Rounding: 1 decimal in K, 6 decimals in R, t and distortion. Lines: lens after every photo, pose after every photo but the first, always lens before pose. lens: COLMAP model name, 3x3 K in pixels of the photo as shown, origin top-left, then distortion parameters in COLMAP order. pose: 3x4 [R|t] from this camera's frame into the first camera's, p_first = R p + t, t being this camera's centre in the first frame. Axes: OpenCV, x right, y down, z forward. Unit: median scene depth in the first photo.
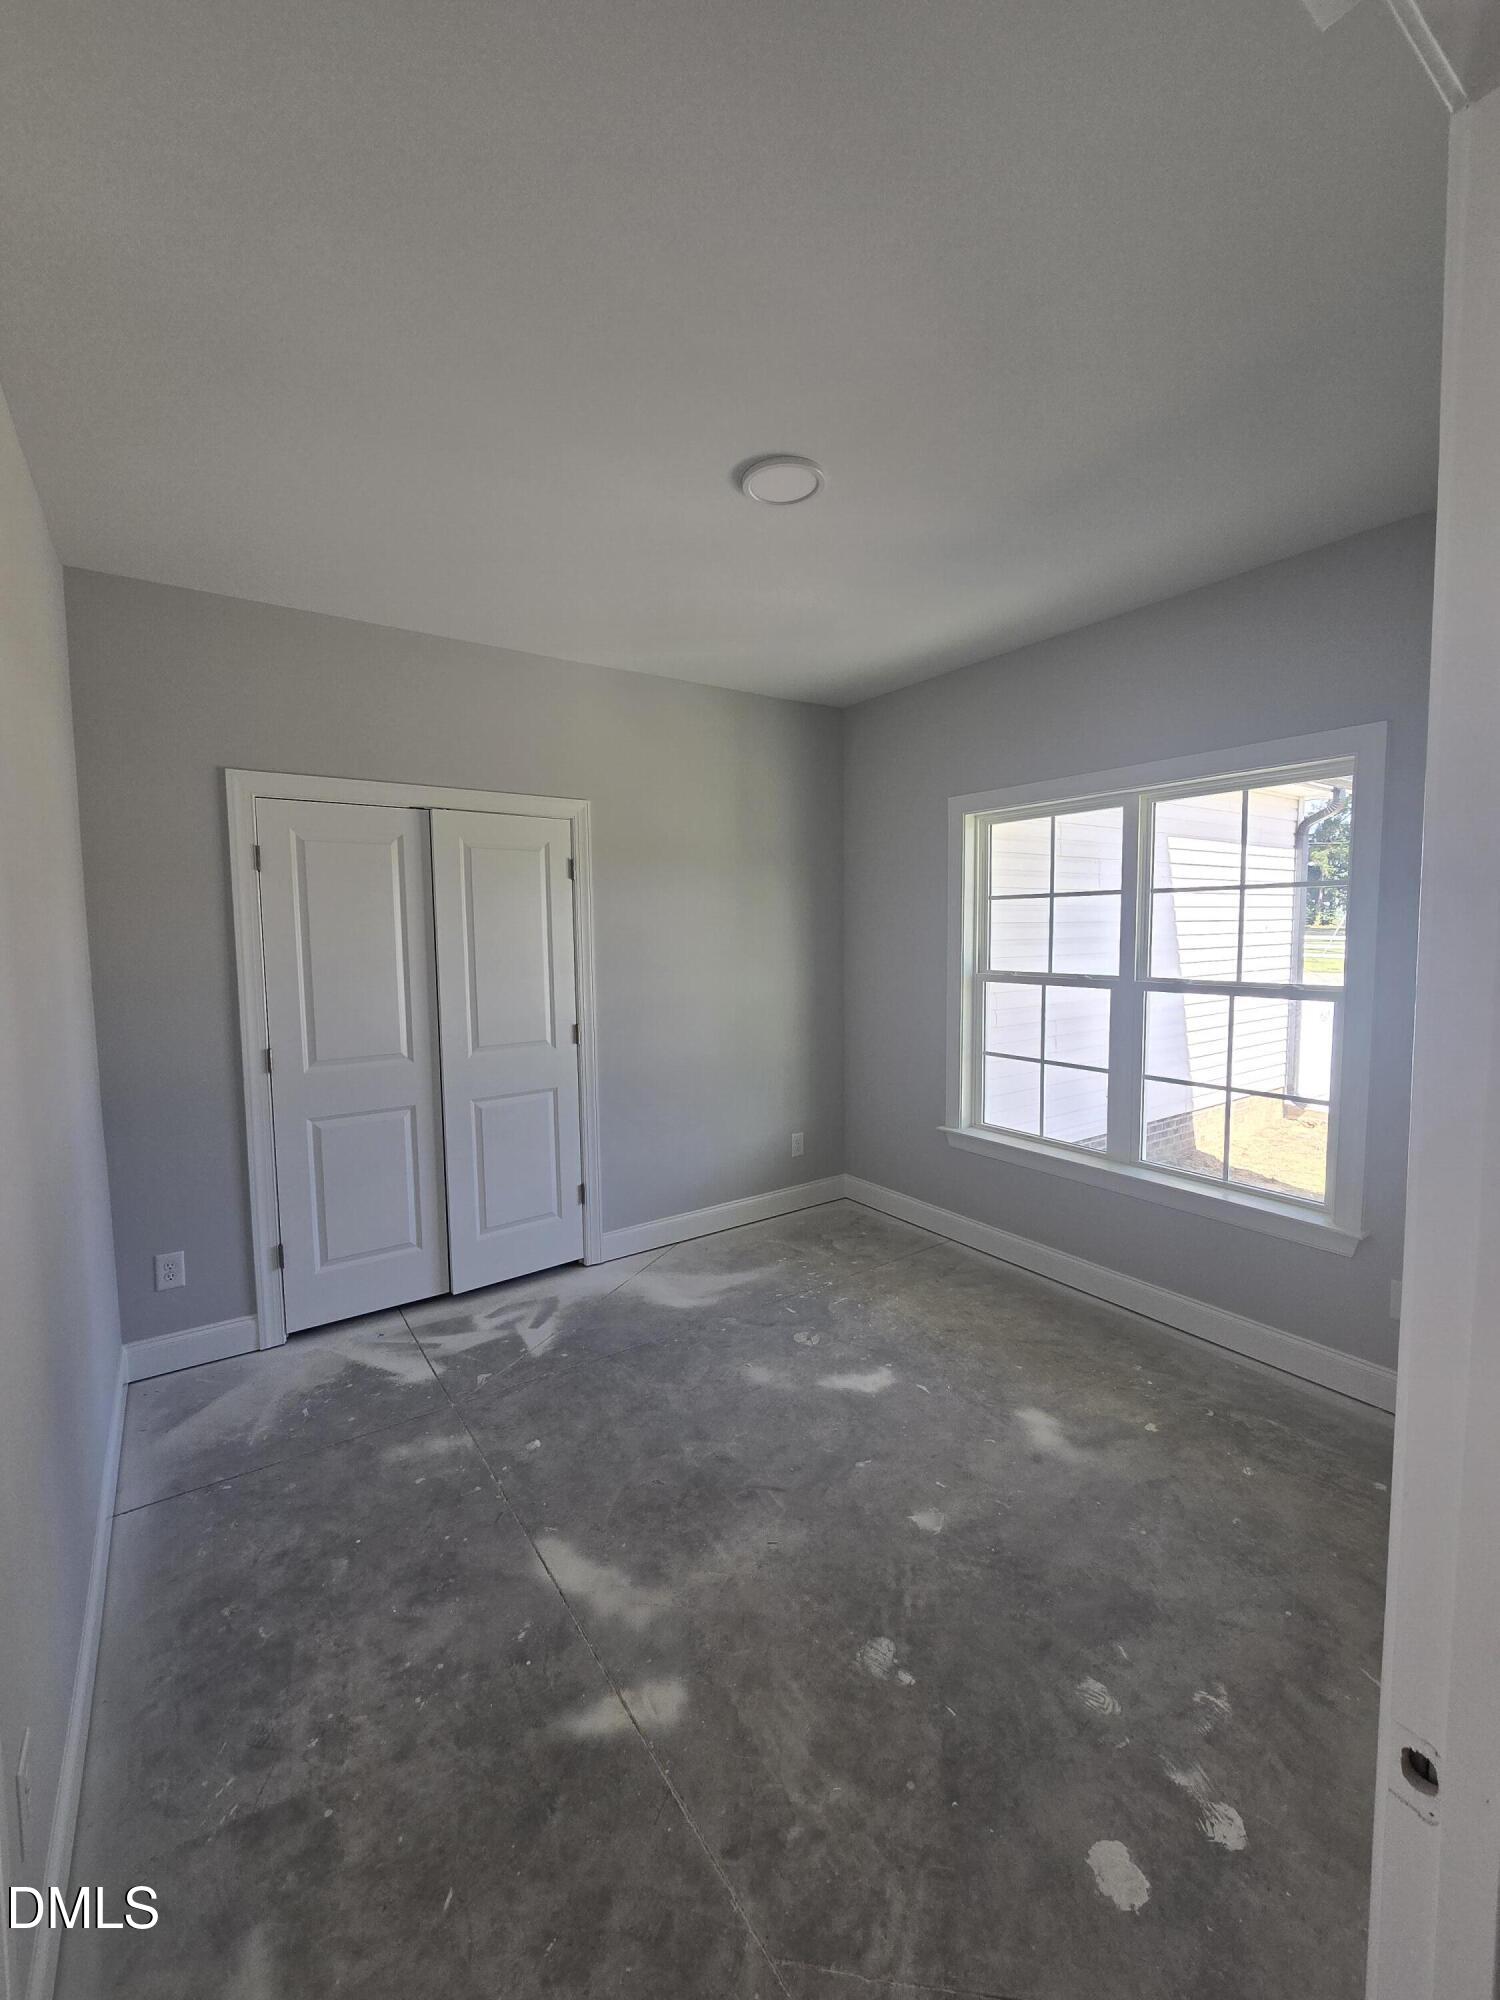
lens RADIAL K [[821.3, 0, 750.0], [0, 821.3, 1000.0], [0, 0, 1]] dist [-0.002155, 0.000326]
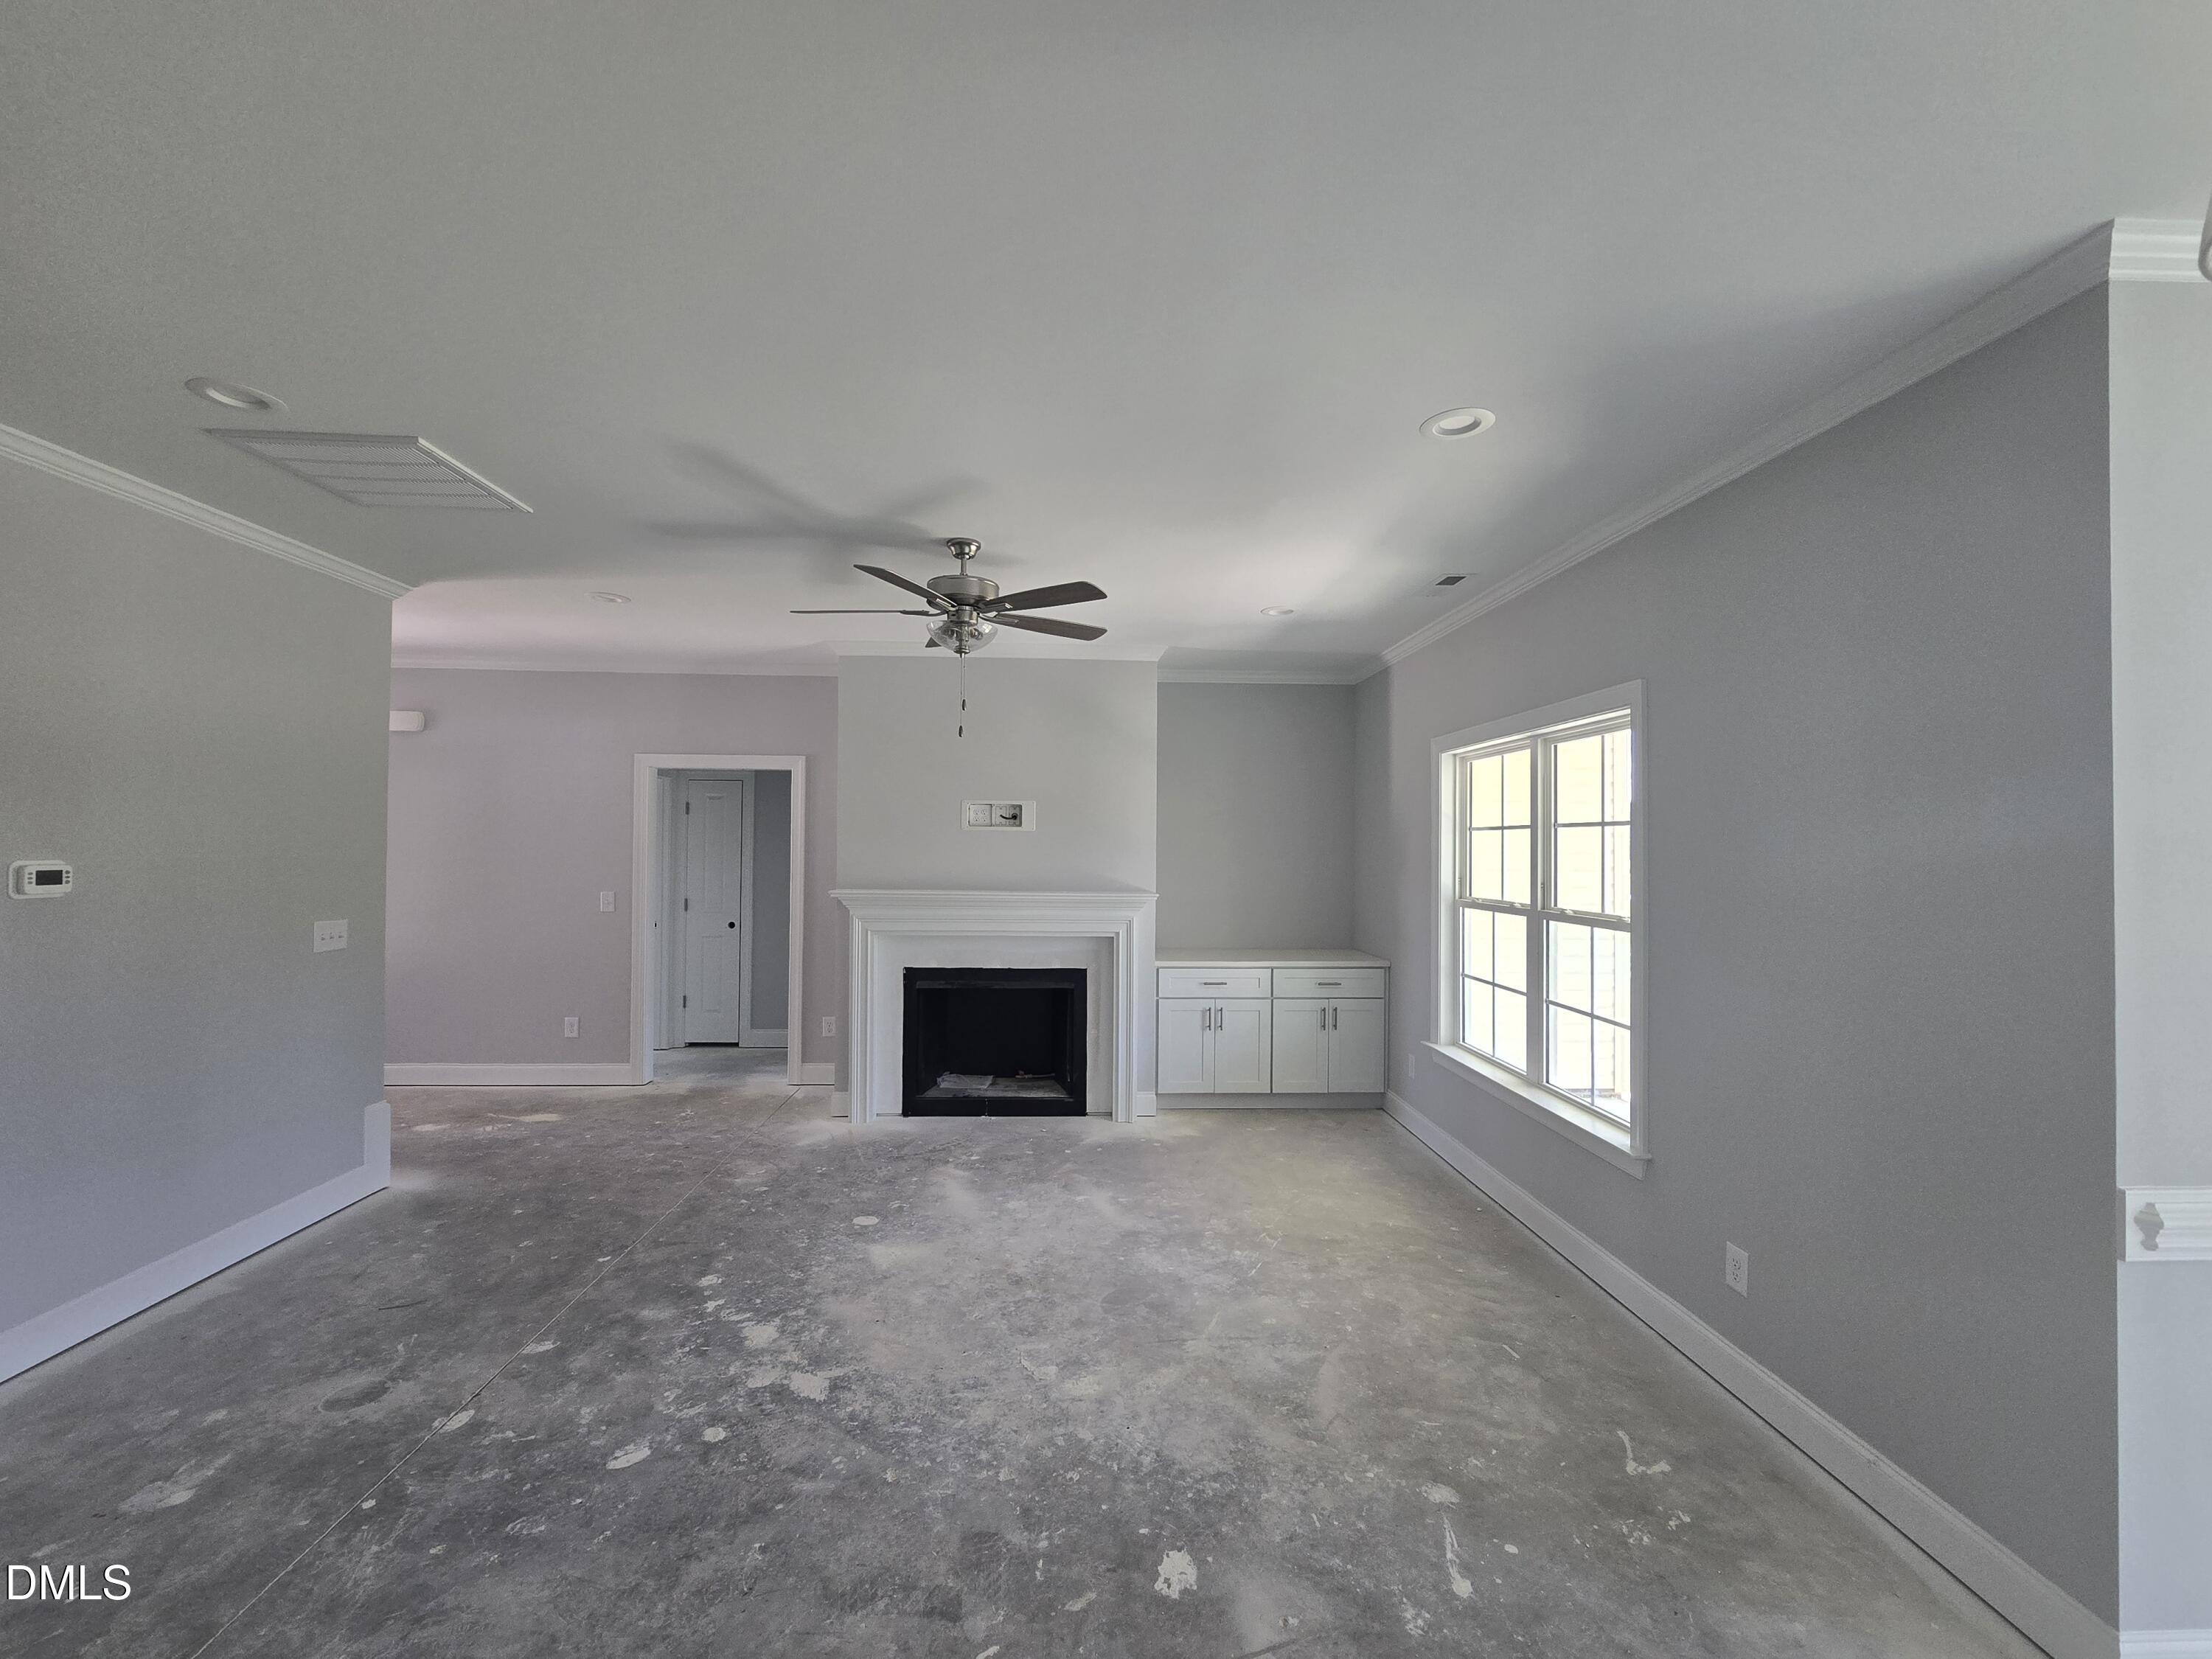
lens RADIAL K [[908.4, 0, 1105.4], [0, 908.4, 843.3], [0, 0, 1]] dist [-0.002155, 0.000326]
pose [[0.845277, 0.010511, -0.534225, 0.563775], [-0.058258, 0.995659, -0.072589, 0.008201], [0.531143, 0.092481, 0.842220, -0.268512]]
